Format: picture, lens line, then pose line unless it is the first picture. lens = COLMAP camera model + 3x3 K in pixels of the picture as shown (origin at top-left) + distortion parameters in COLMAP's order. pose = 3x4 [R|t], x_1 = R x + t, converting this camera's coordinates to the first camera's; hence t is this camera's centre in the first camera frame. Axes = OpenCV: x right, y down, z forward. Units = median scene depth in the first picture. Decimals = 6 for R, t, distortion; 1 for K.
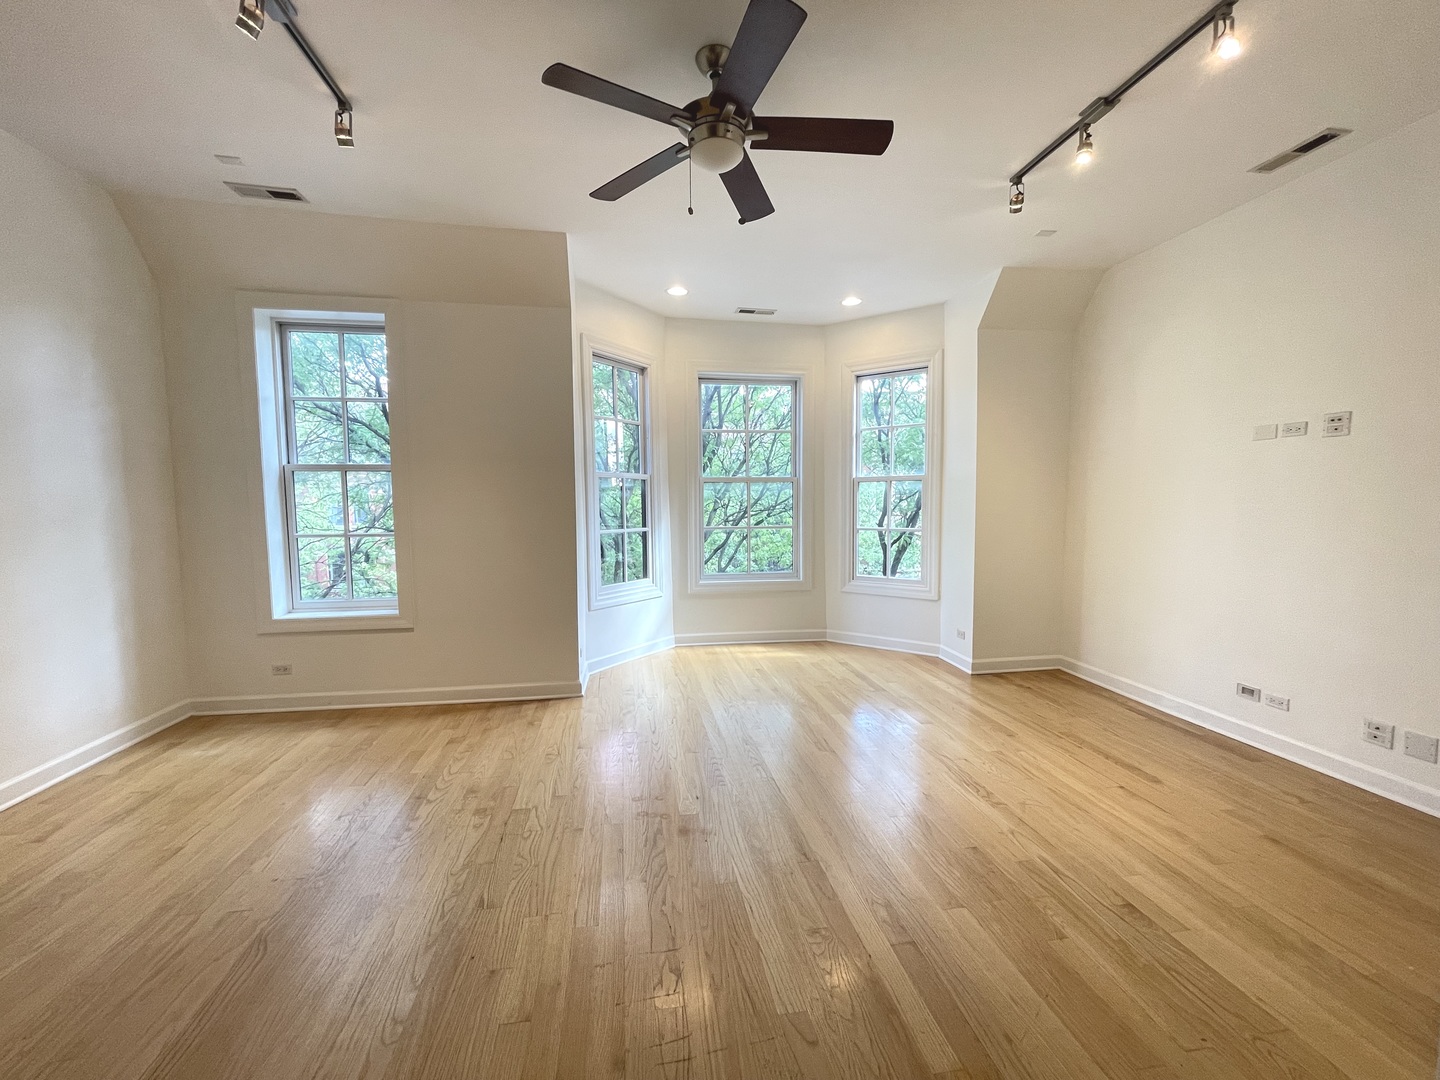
lens RADIAL K [[575.6, 0, 720.0], [0, 575.6, 540.0], [0, 0, 1]] dist [-0.000441, 0.000041]
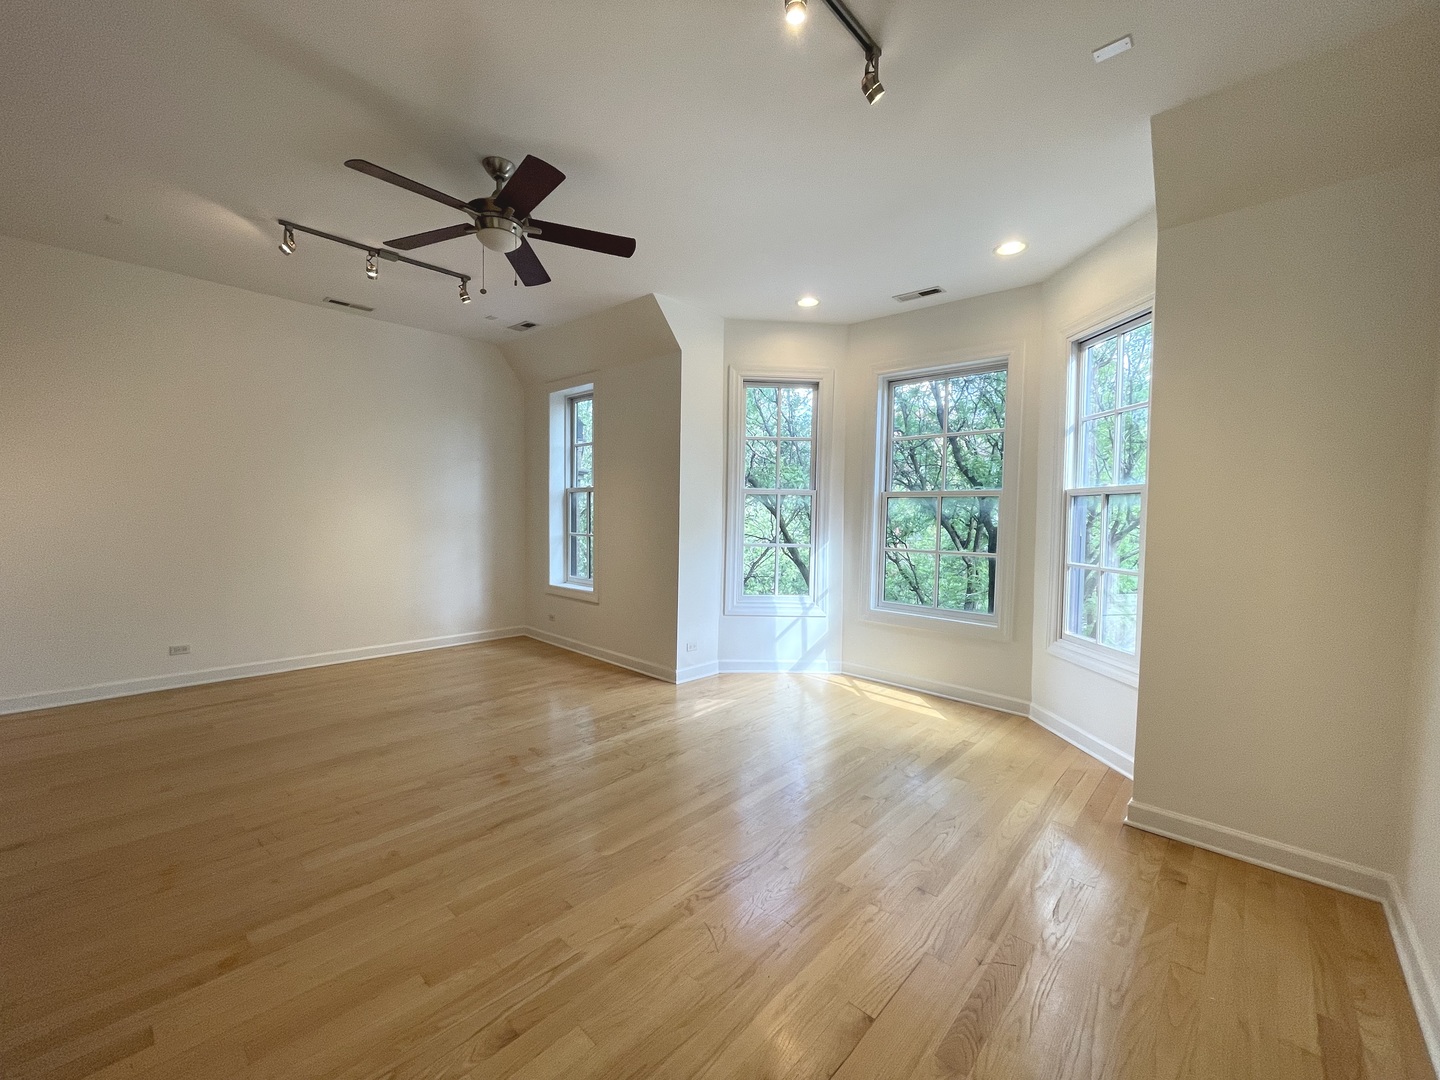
lens RADIAL K [[579.5, 0, 720.0], [0, 579.5, 540.0], [0, 0, 1]] dist [-0.008663, -0.000107]
pose [[0.613938, 0.049249, -0.787816, 0.735511], [-0.080248, 0.996775, -0.000225, -0.021967], [0.785264, 0.063359, 0.615911, 0.357139]]
